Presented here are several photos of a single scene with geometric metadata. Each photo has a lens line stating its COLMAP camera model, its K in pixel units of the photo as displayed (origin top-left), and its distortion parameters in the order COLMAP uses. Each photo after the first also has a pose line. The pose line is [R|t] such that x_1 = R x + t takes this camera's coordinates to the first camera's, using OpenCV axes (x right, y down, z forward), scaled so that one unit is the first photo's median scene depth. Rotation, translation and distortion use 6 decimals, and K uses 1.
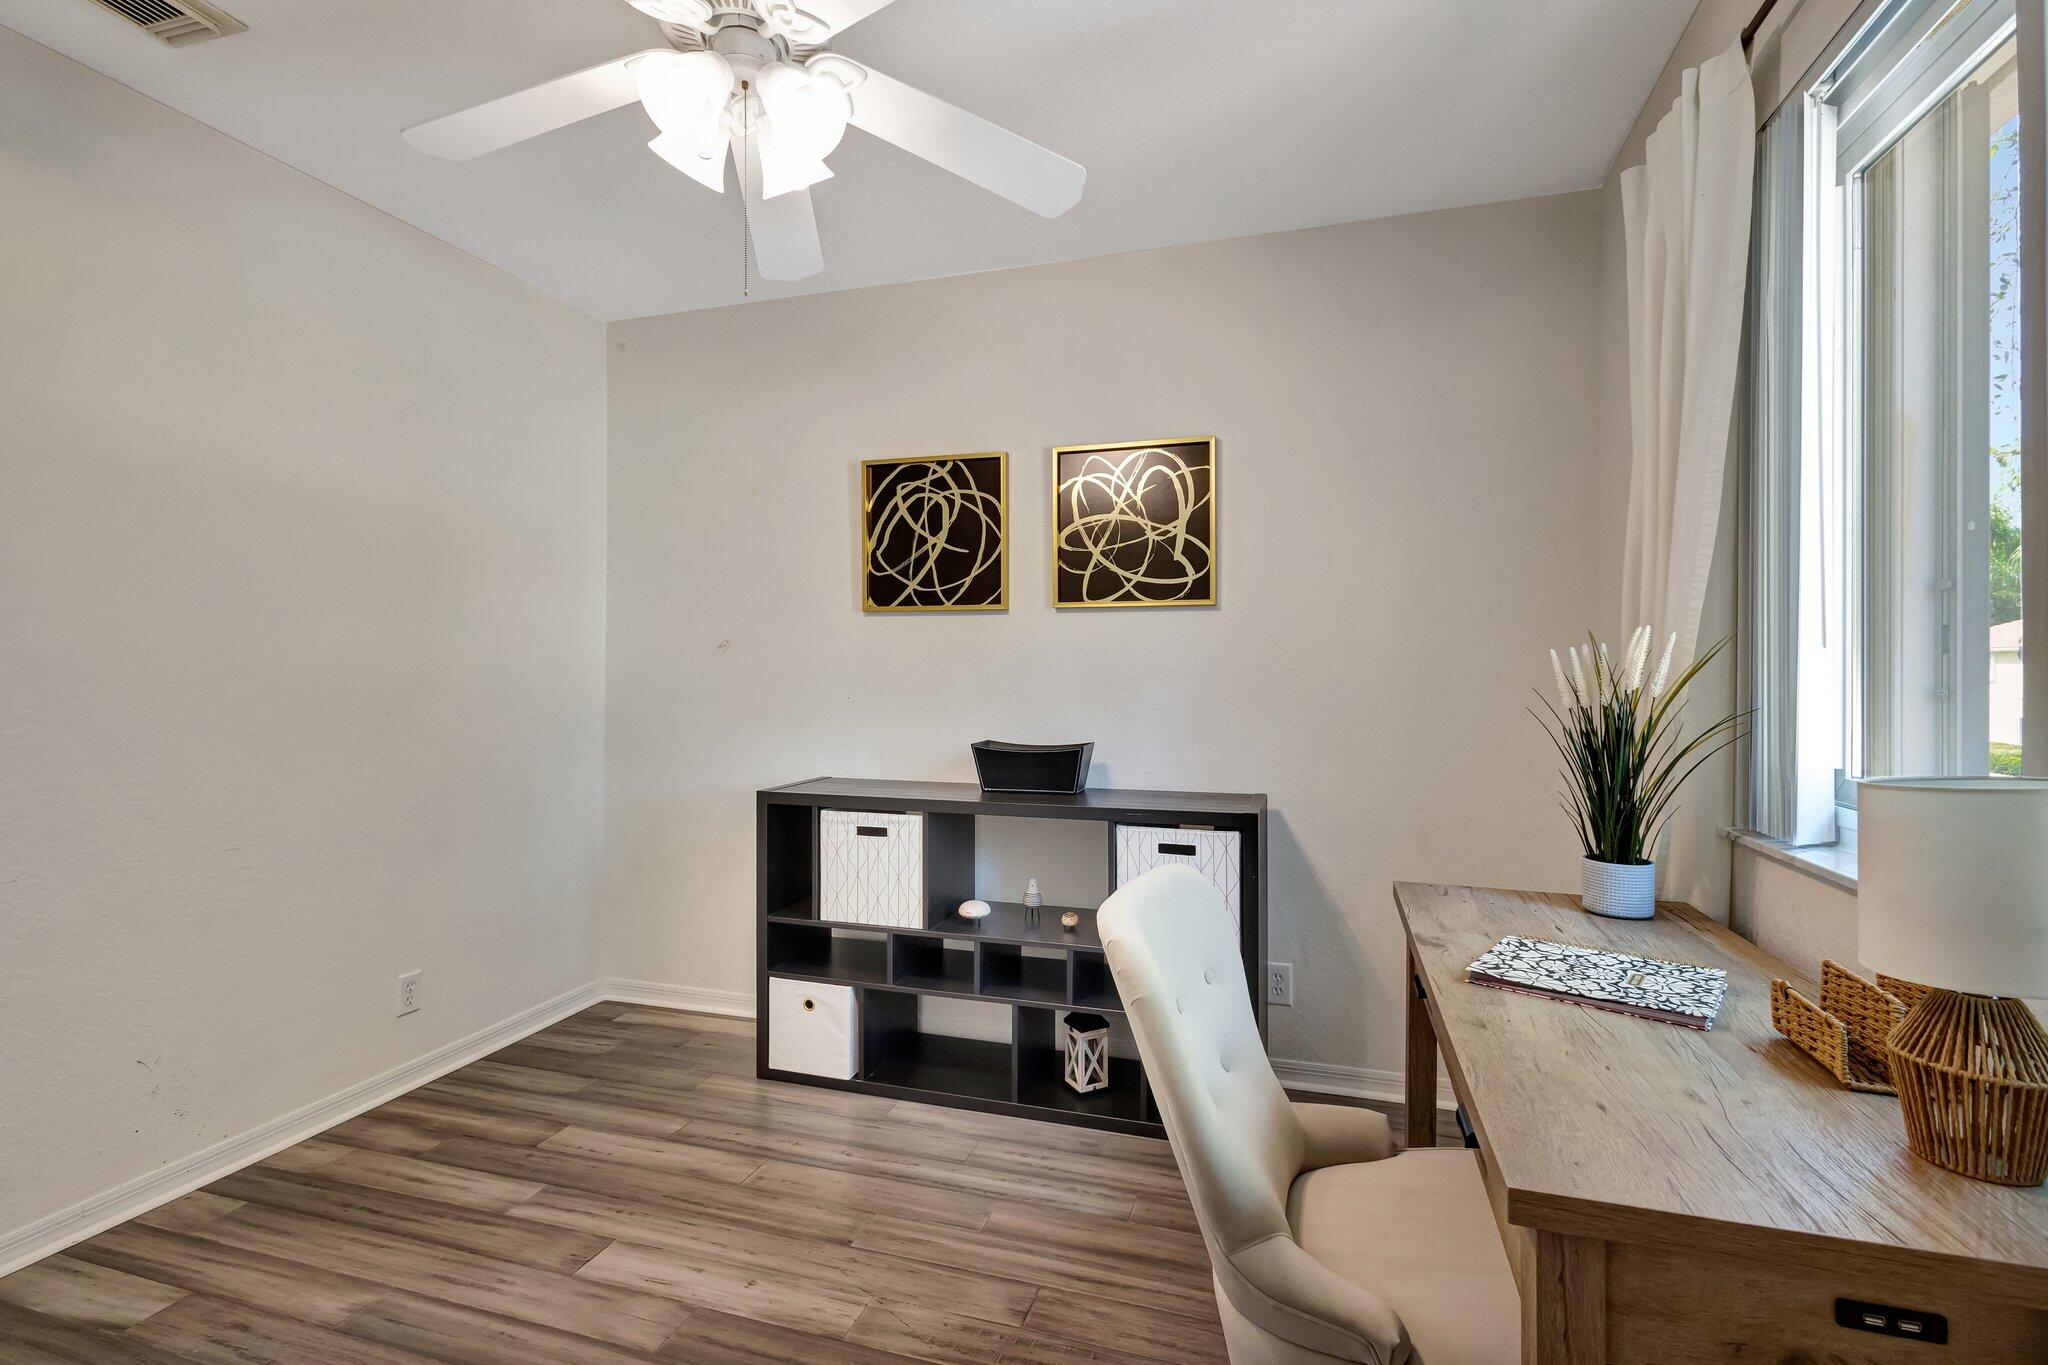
lens RADIAL K [[948.0, 0, 1023.0], [0, 948.0, 664.9], [0, 0, 1]] dist [-0.000668, -0.000359]
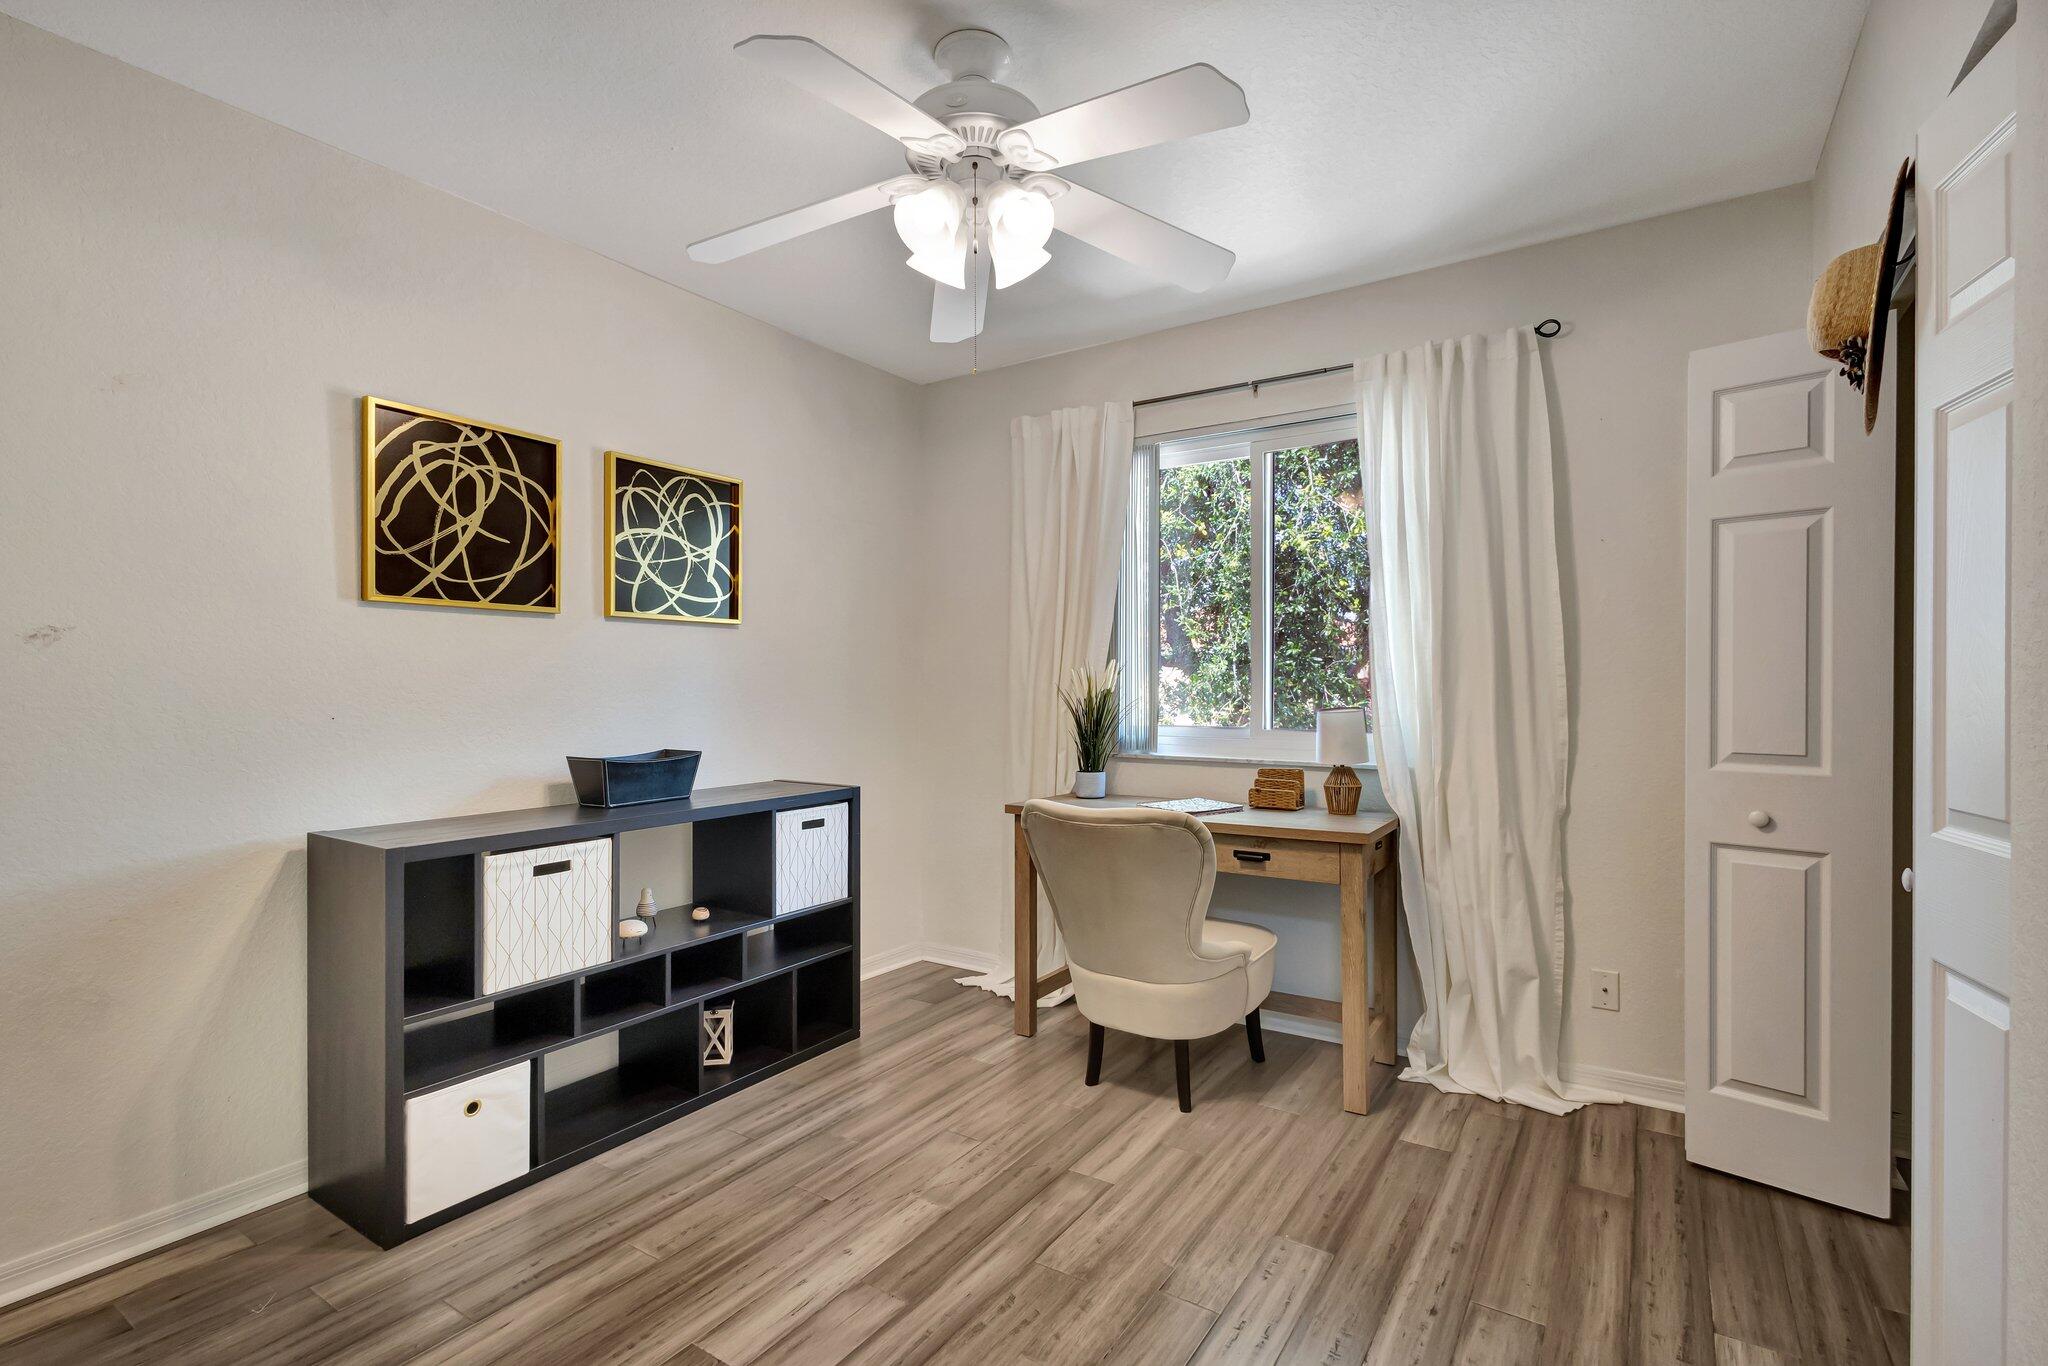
lens RADIAL K [[952.9, 0, 1028.6], [0, 952.9, 681.4], [0, 0, 1]] dist [0.020415, -0.009673]
pose [[0.269827, -0.001273, 0.962908, -0.800578], [-0.007257, 0.999968, 0.003355, 0.000588], [-0.962881, -0.007893, 0.269810, 0.321928]]
